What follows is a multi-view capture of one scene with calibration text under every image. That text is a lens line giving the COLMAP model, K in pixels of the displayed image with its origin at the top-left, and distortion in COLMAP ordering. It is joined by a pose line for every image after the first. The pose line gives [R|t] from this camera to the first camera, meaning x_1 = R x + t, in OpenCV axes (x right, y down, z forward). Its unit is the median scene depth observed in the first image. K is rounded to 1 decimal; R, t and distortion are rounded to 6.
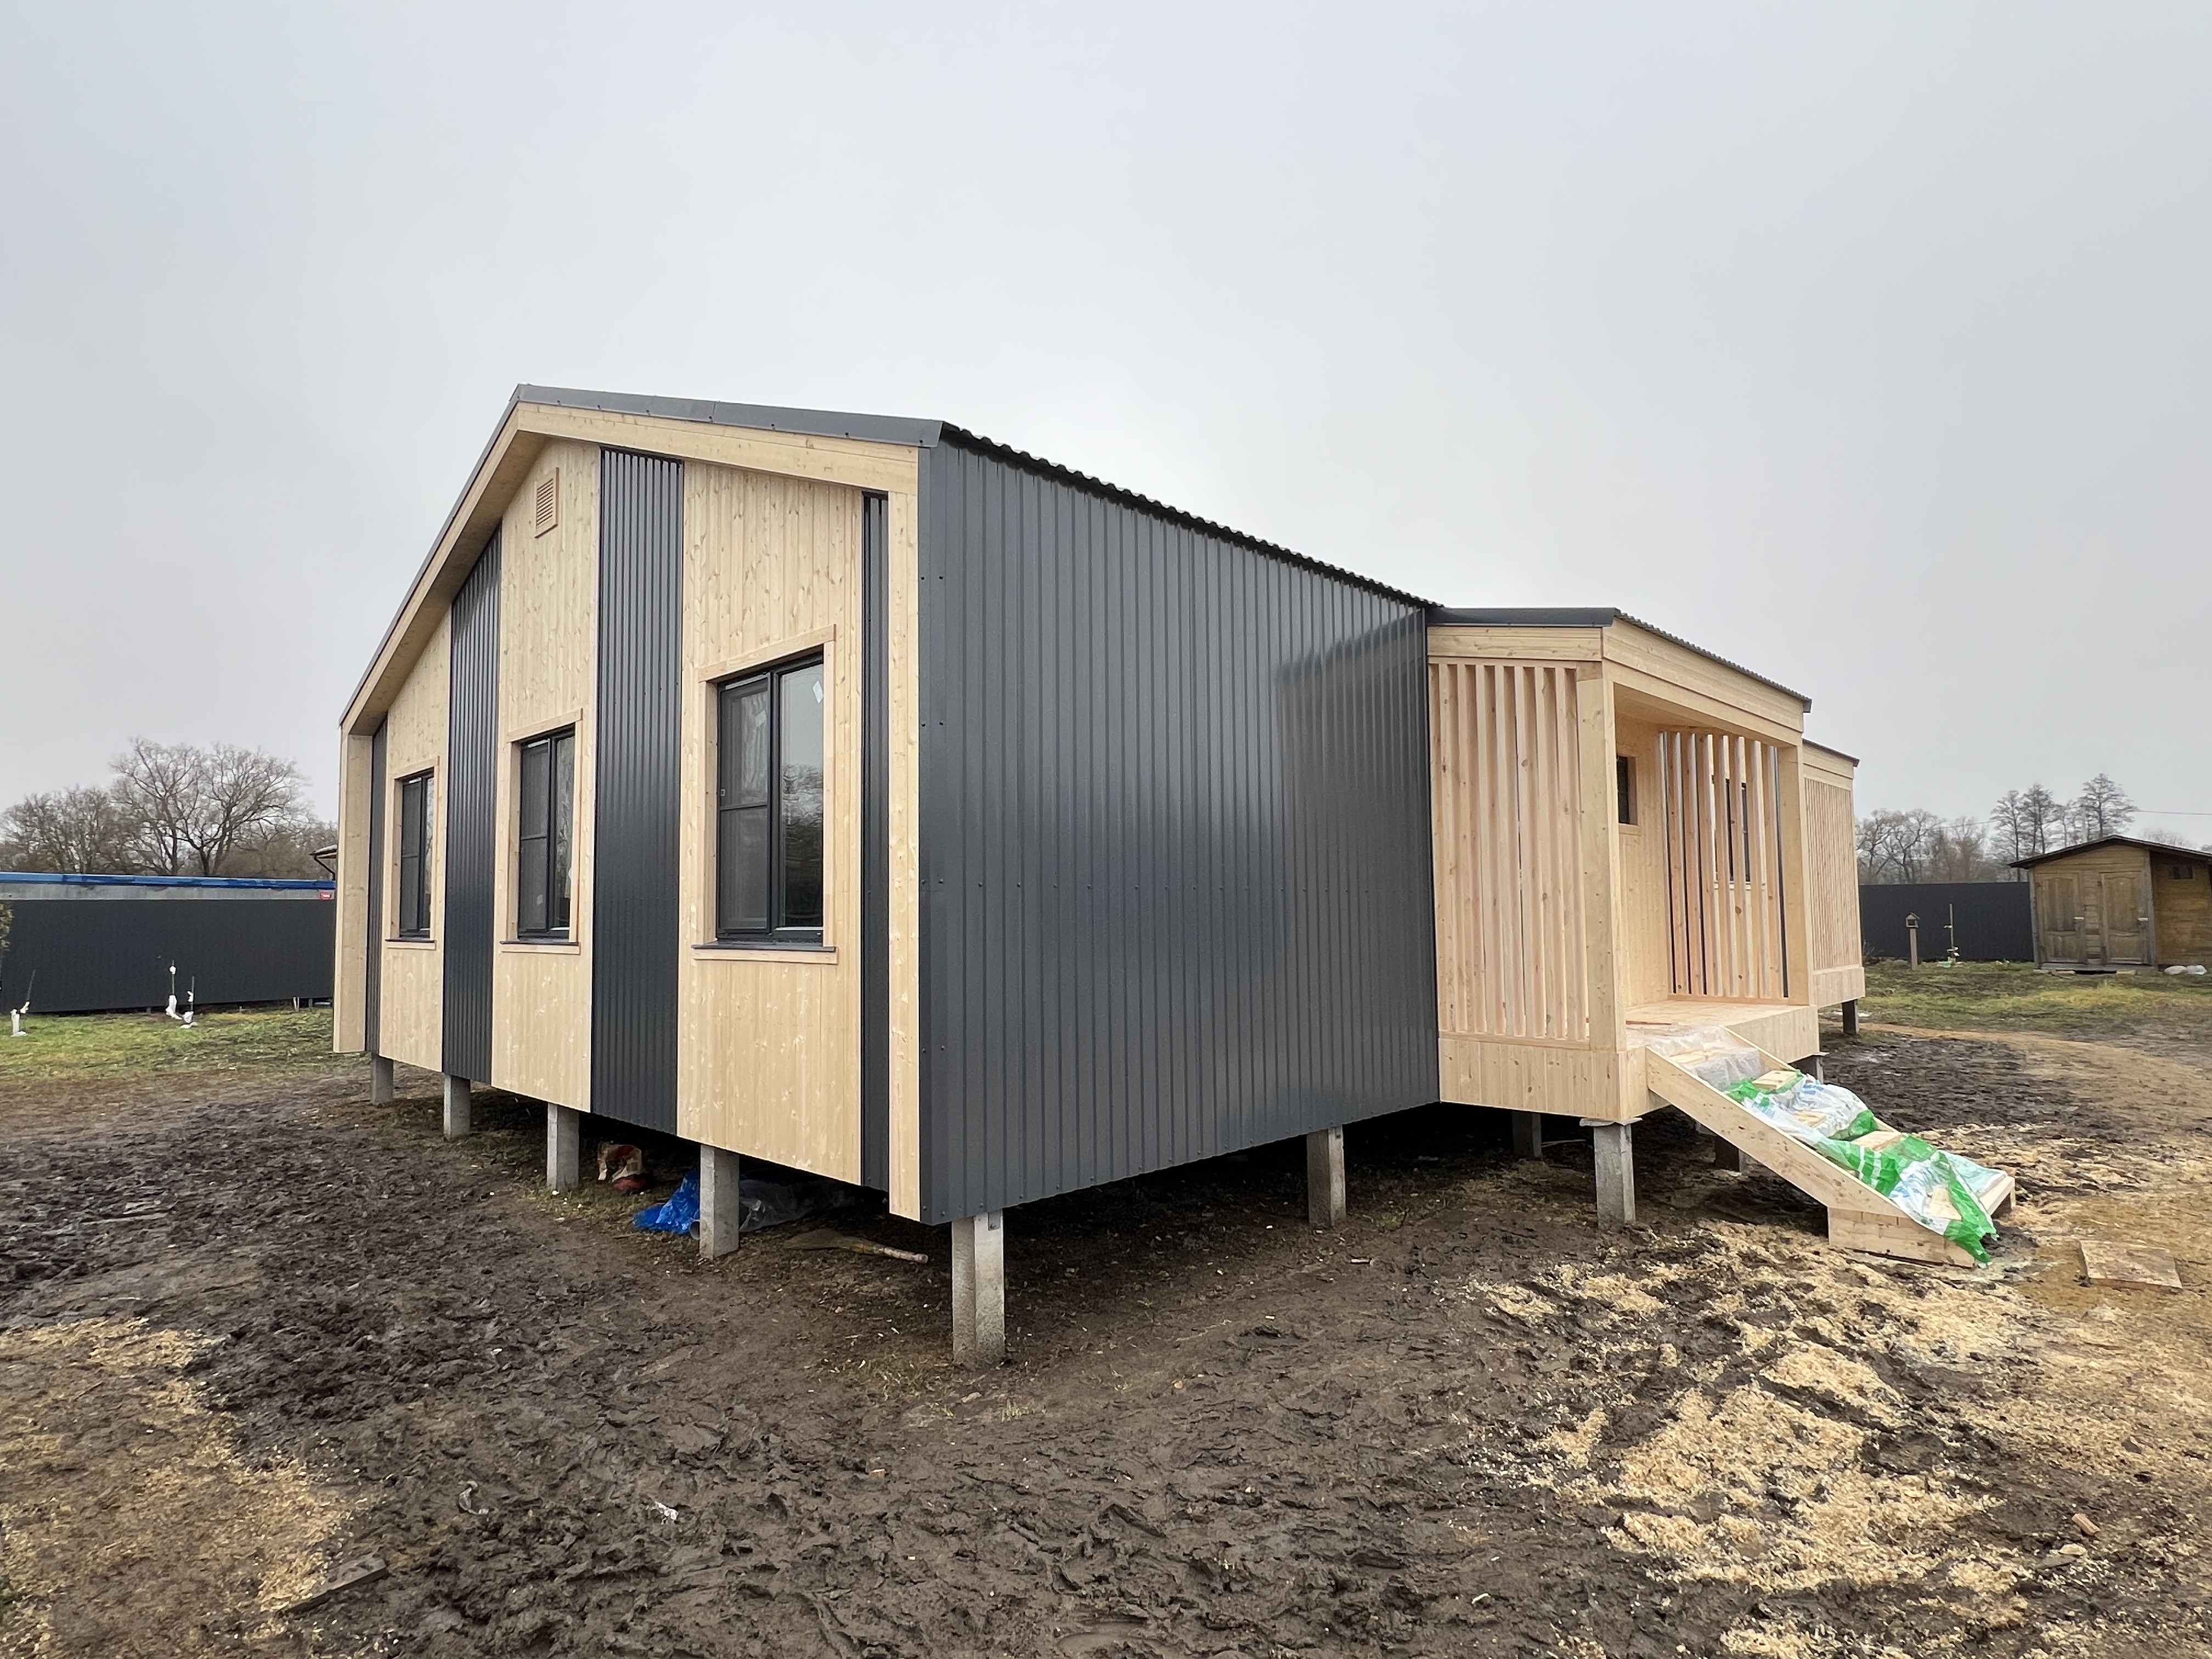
lens RADIAL K [[1153.1, 0, 1106.0], [0, 1153.1, 843.1], [0, 0, 1]] dist [-0.003189, 0.000461]
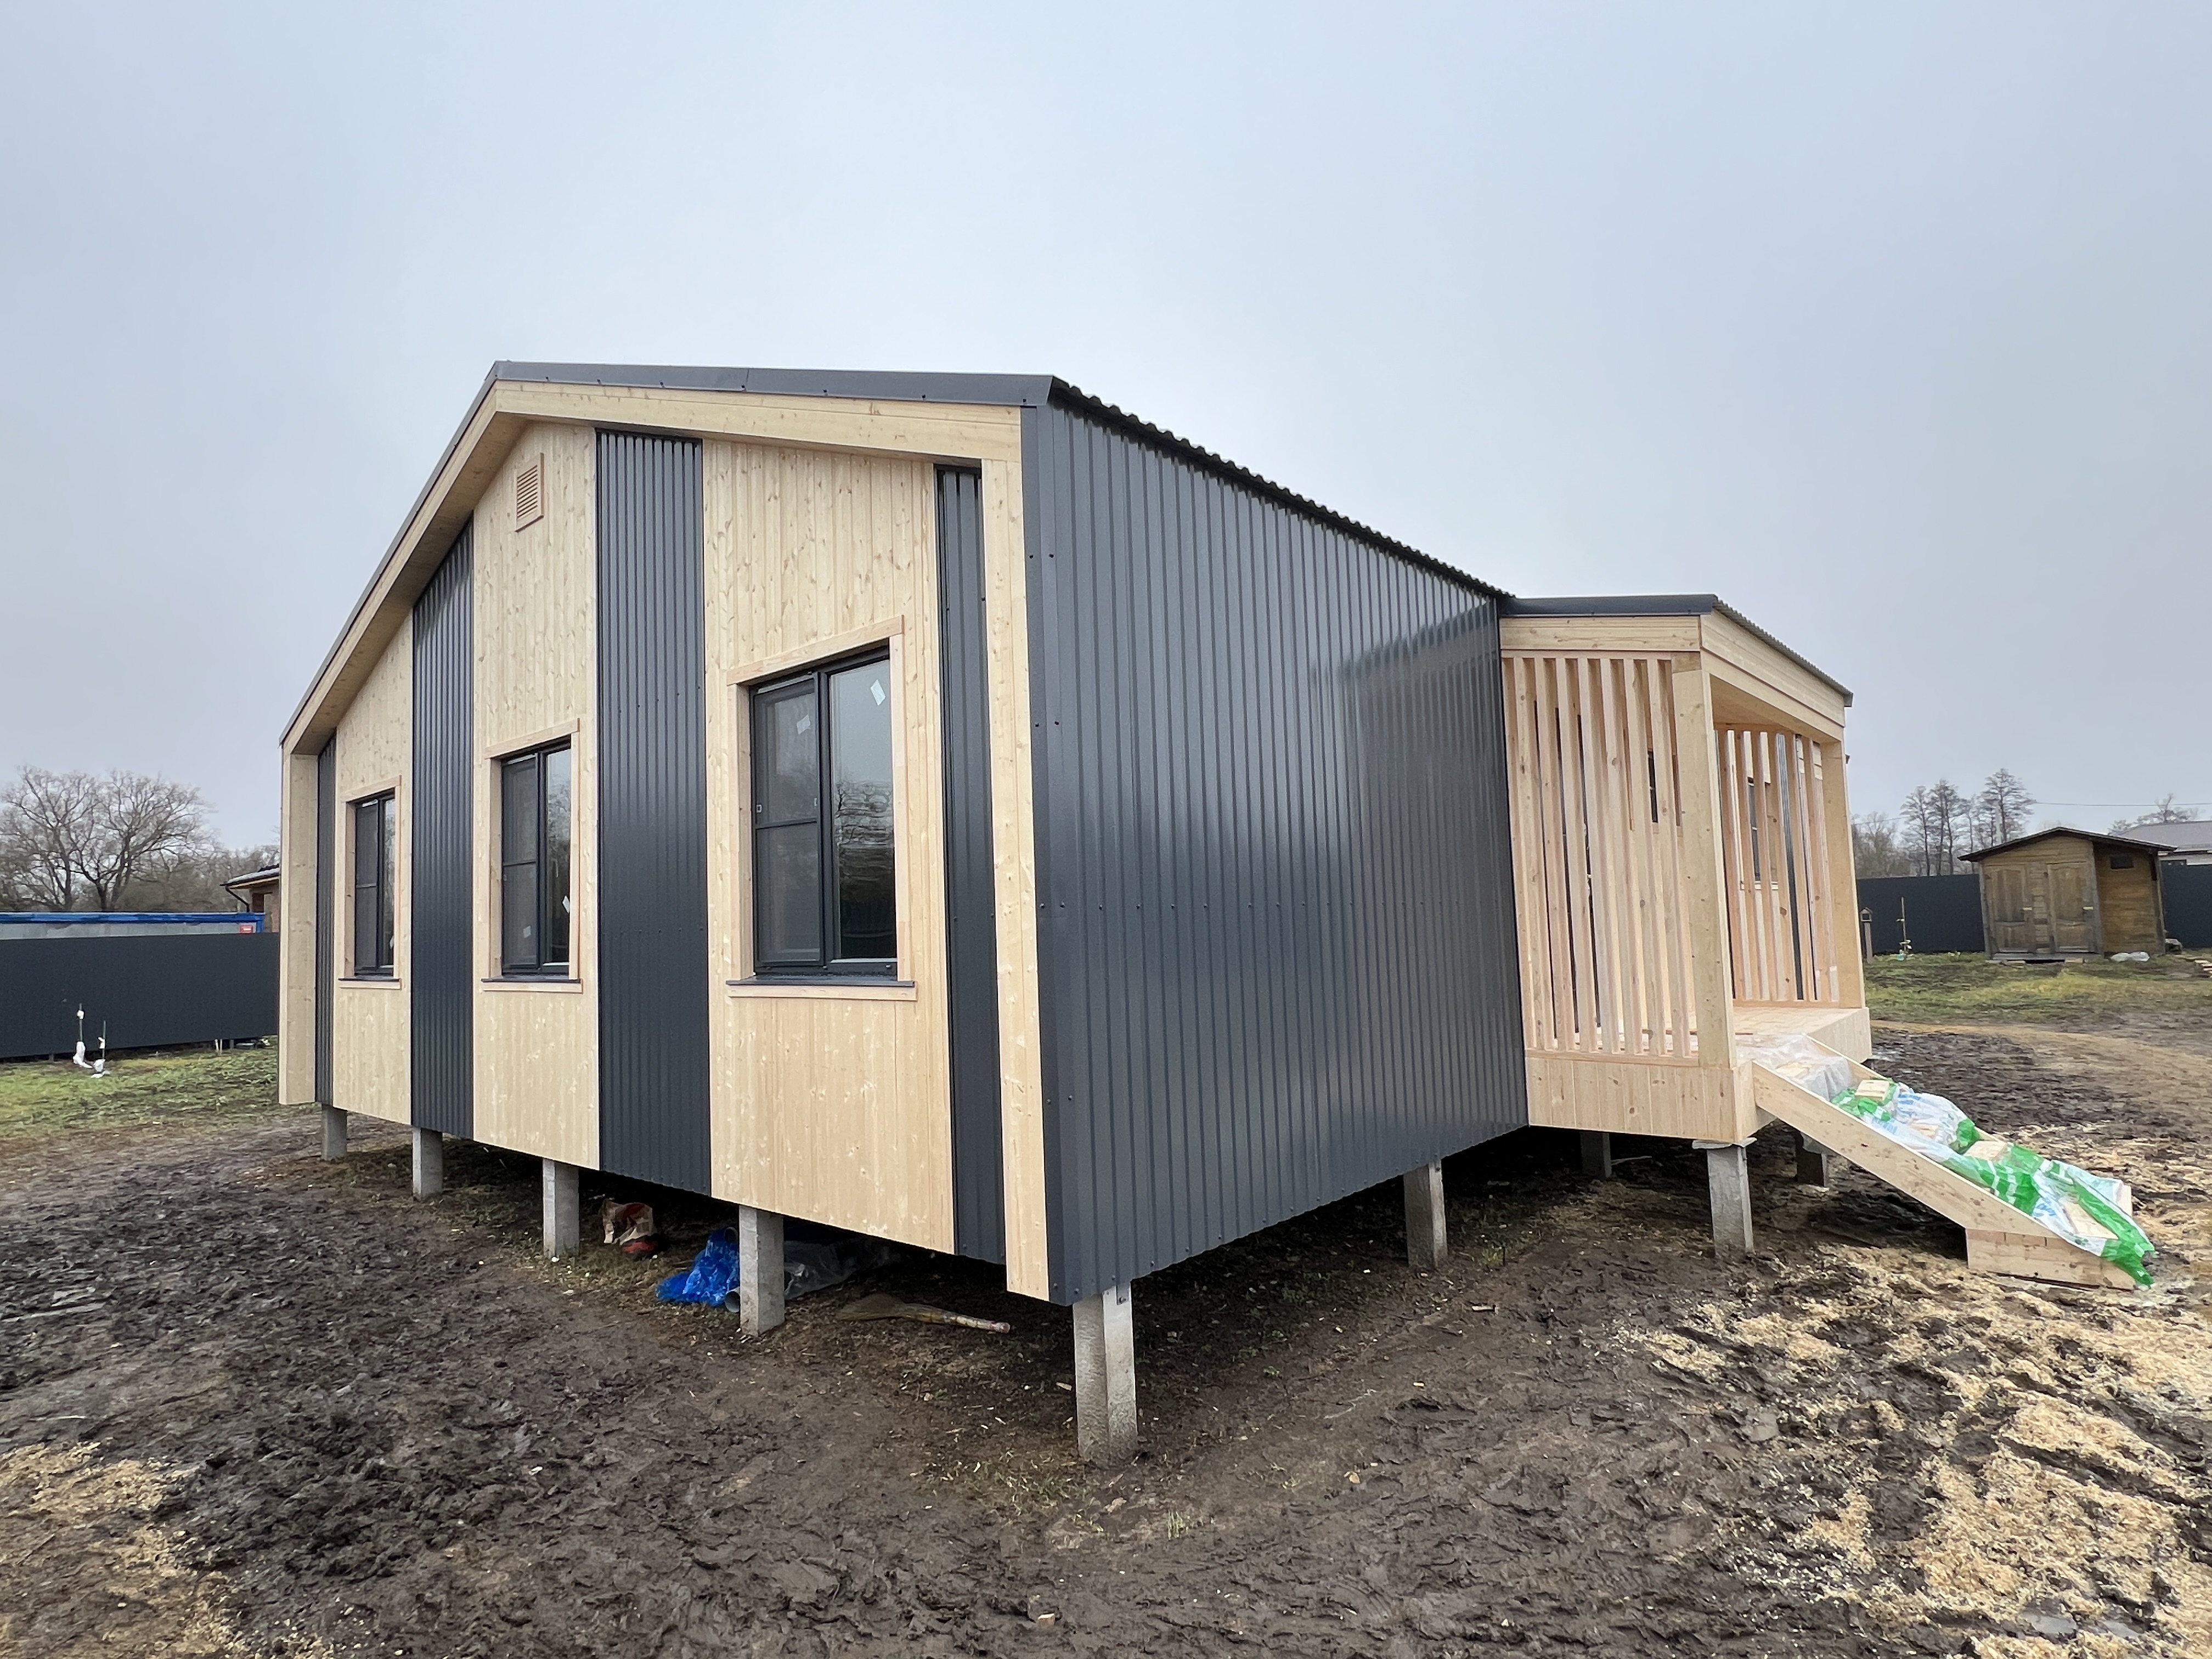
lens RADIAL K [[1153.1, 0, 1106.0], [0, 1153.1, 843.1], [0, 0, 1]] dist [-0.003189, 0.000461]
pose [[0.998263, -0.020423, 0.055268, -0.126877], [0.020970, 0.999737, -0.009336, -0.003624], [-0.055063, 0.010479, 0.998428, 0.107452]]
